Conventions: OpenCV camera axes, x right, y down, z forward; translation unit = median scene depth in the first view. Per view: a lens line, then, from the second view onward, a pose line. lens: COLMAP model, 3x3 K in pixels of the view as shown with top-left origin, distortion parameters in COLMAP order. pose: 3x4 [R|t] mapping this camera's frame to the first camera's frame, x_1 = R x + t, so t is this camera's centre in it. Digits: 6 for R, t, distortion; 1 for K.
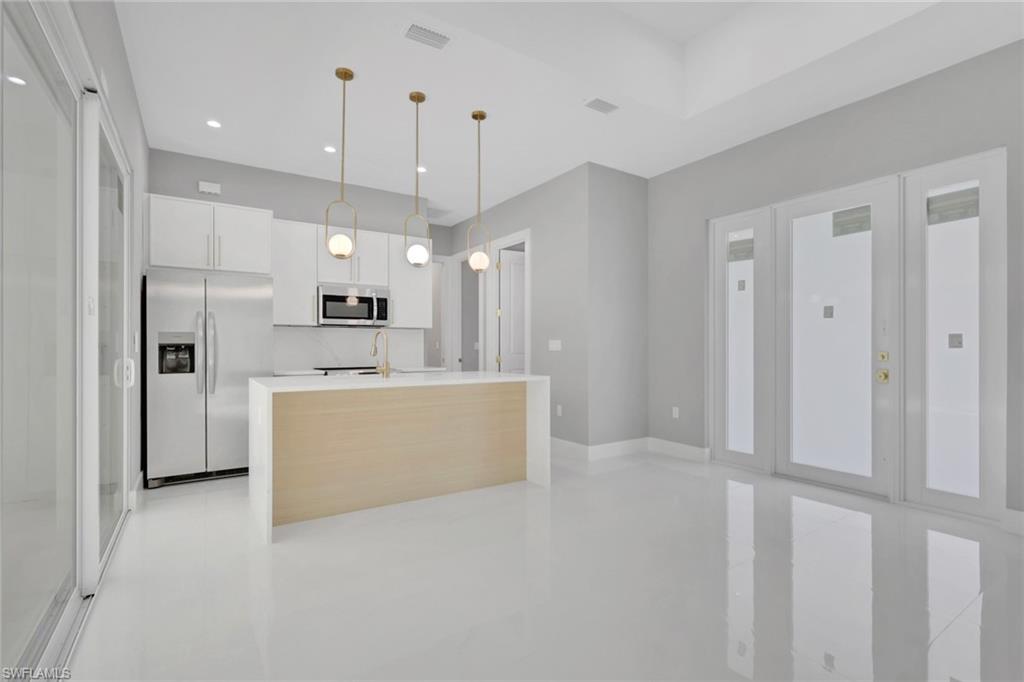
lens RADIAL K [[480.9, 0, 512.0], [0, 480.9, 341.0], [0, 0, 1]] dist [-0.000830, -0.000020]
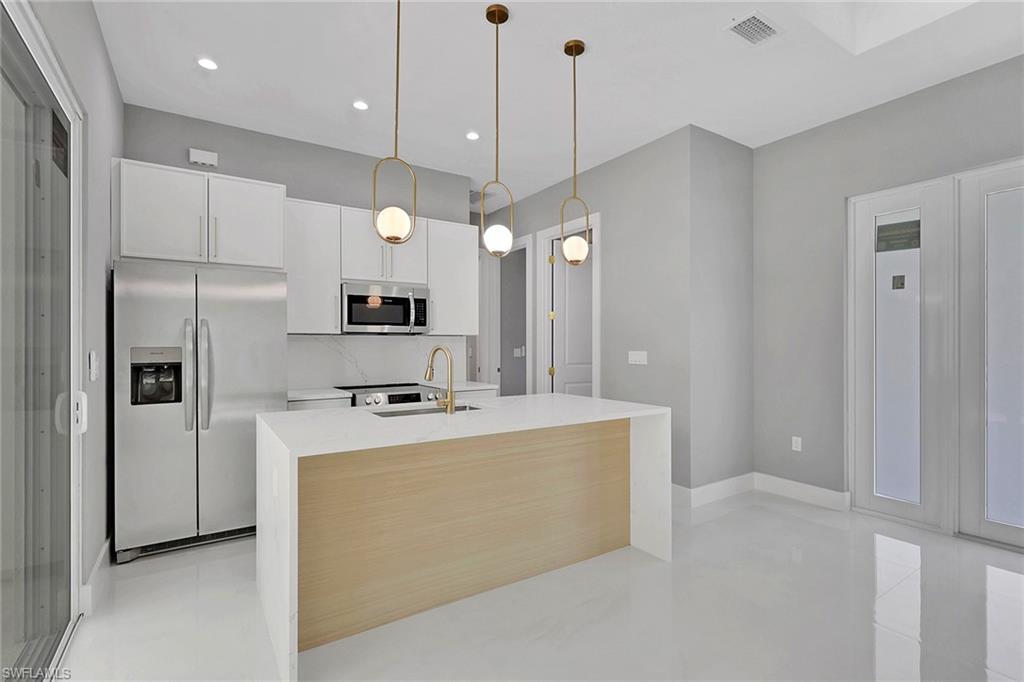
lens RADIAL K [[481.2, 0, 512.8], [0, 481.2, 337.9], [0, 0, 1]] dist [0.000449, 0.000039]
pose [[0.999998, -0.000845, 0.001779, -0.140896], [0.000846, 0.999999, -0.000814, -0.027754], [-0.001778, 0.000815, 0.999998, 0.239055]]
